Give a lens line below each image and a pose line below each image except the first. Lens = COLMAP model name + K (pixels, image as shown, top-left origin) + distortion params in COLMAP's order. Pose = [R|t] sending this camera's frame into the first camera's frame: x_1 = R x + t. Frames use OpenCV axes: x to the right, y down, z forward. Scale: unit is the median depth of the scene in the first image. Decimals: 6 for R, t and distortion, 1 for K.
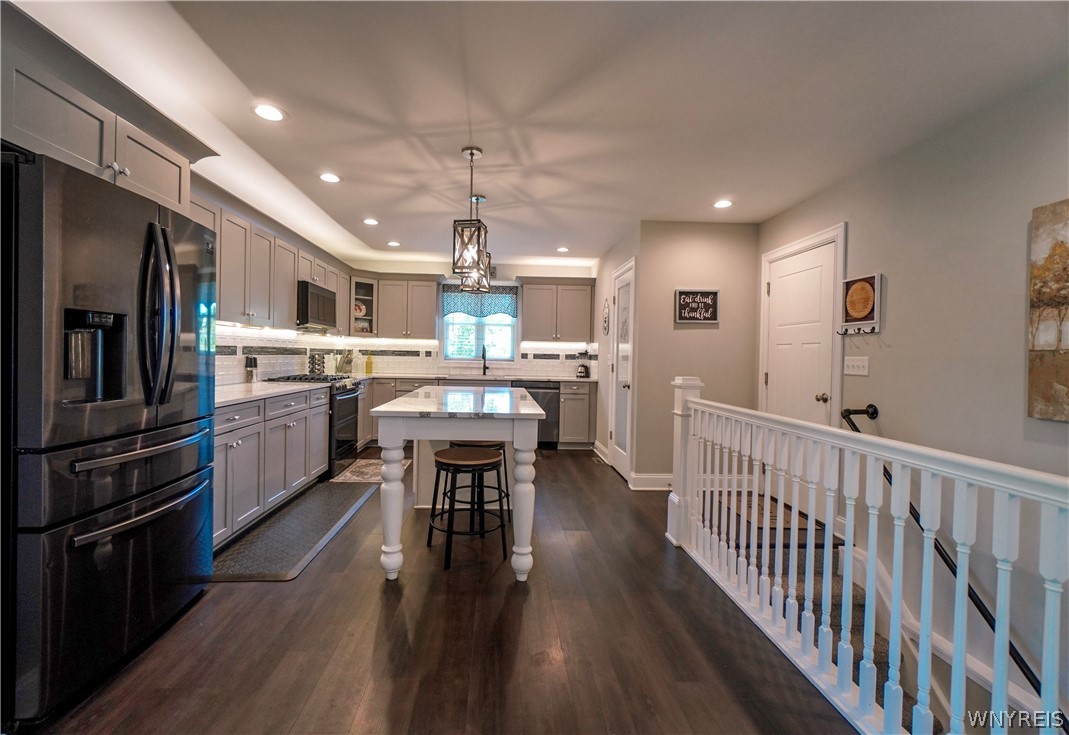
lens RADIAL K [[467.3, 0, 530.1], [0, 467.3, 363.7], [0, 0, 1]] dist [-0.018183, -0.000814]
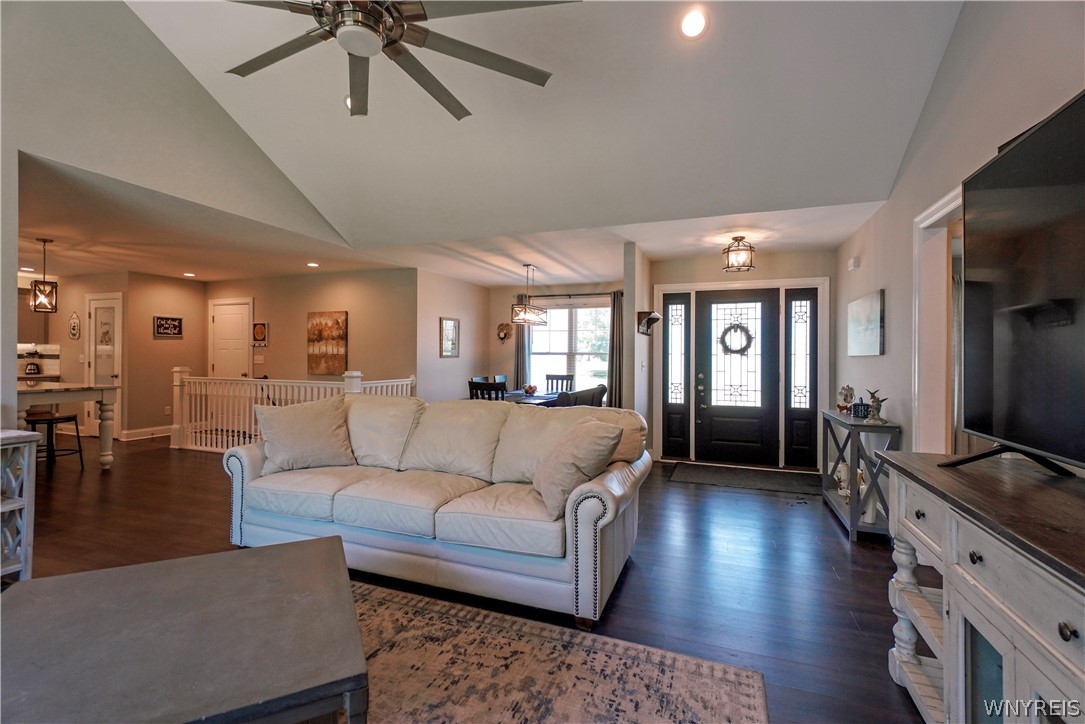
lens RADIAL K [[473.1, 0, 537.0], [0, 473.1, 357.1], [0, 0, 1]] dist [0.000456, 0.003697]
pose [[0.435925, -0.020953, 0.899739, -0.433646], [0.015241, 0.999757, 0.015898, -0.013411], [-0.899854, 0.006783, 0.436139, -0.678542]]
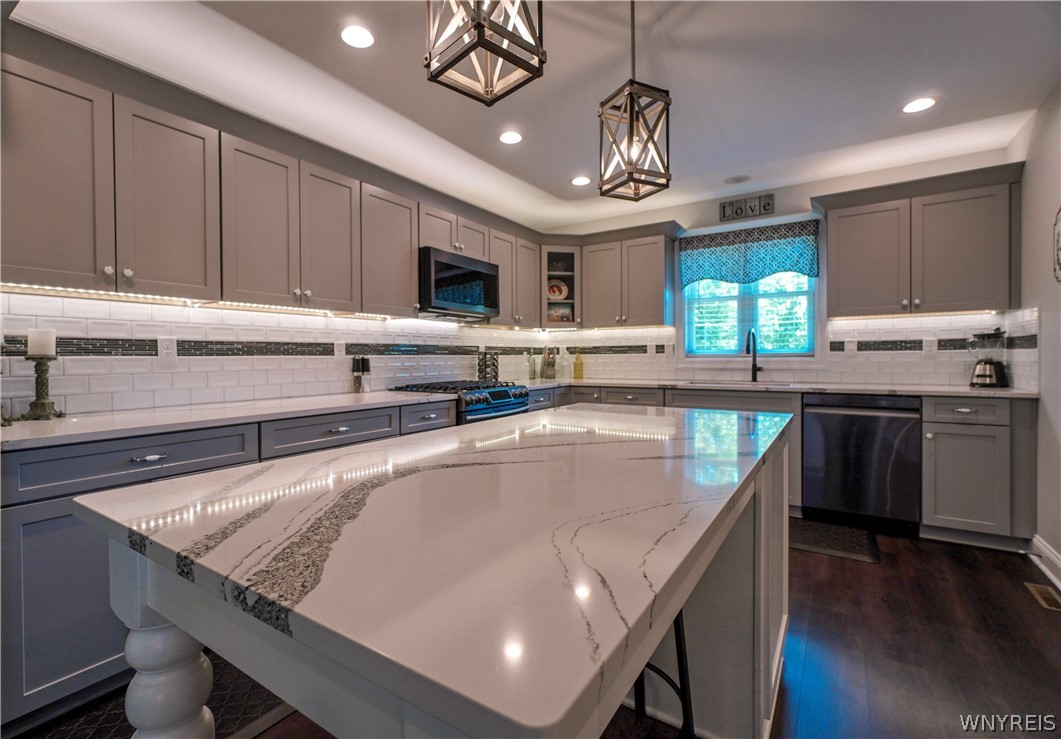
lens RADIAL K [[473.0, 0, 527.0], [0, 473.0, 363.8], [0, 0, 1]] dist [-0.001522, 0.000919]
pose [[0.784859, -0.020965, -0.619319, 0.048332], [0.015410, 0.999779, -0.014315, 0.006478], [0.619483, 0.001692, 0.785009, 0.385066]]
